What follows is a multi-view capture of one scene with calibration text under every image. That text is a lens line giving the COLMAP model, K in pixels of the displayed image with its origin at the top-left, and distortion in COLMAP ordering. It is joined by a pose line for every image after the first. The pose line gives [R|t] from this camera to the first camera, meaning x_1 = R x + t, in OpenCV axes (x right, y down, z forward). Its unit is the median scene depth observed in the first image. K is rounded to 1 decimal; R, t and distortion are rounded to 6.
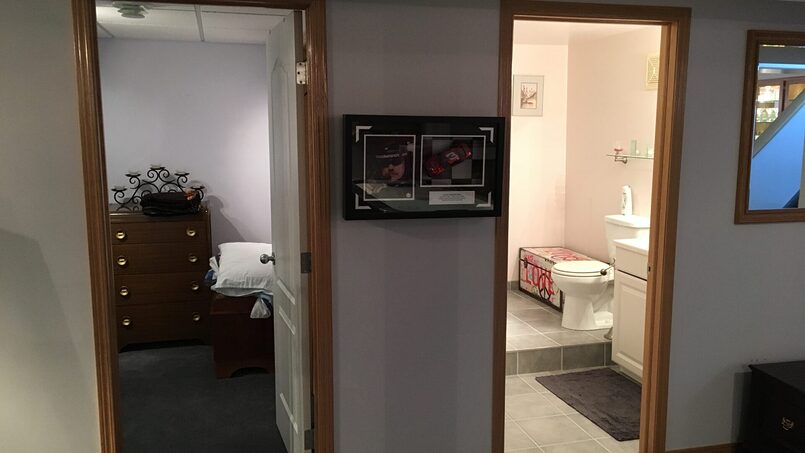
lens RADIAL K [[682.1, 0, 402.5], [0, 682.1, 226.5], [0, 0, 1]] dist [0.089902, -0.136893]
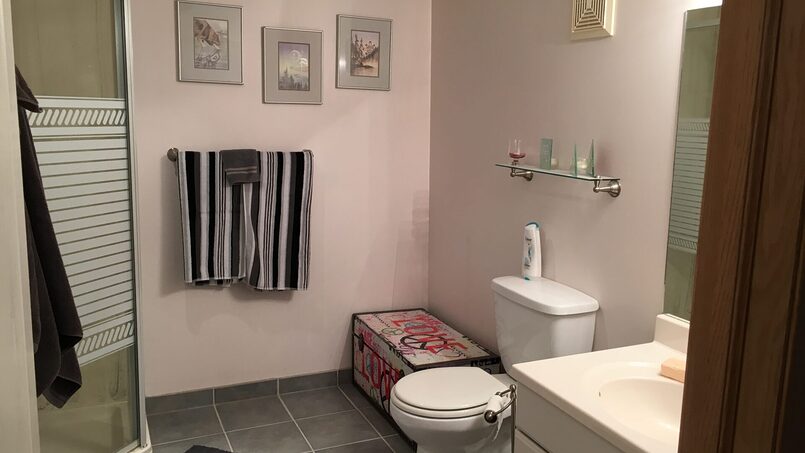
lens RADIAL K [[682.1, 0, 402.5], [0, 682.1, 226.5], [0, 0, 1]] dist [0.089902, -0.136893]
pose [[0.986908, -0.002762, 0.161263, 0.122424], [-0.001216, 0.999698, 0.024564, -0.060582], [-0.161282, -0.024439, 0.986606, 0.427245]]
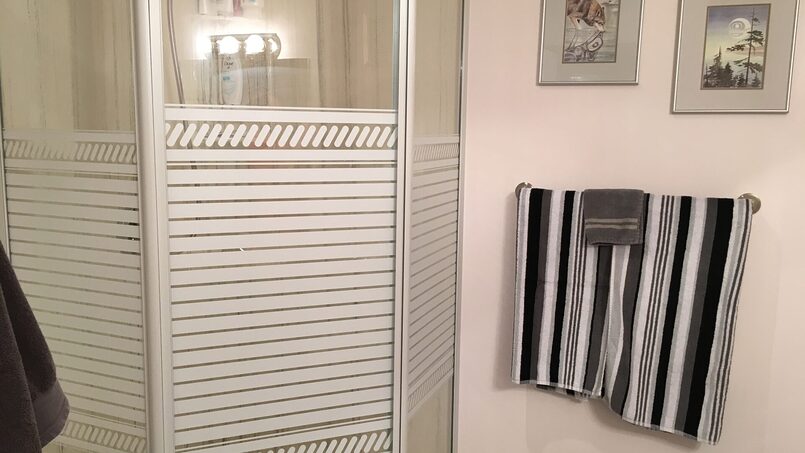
lens RADIAL K [[682.1, 0, 402.5], [0, 682.1, 226.5], [0, 0, 1]] dist [0.089902, -0.136893]
pose [[0.795617, 0.102698, -0.597031, 0.200173], [-0.104500, 0.994019, 0.031726, -0.089083], [0.596718, 0.037149, 0.801591, 0.649273]]
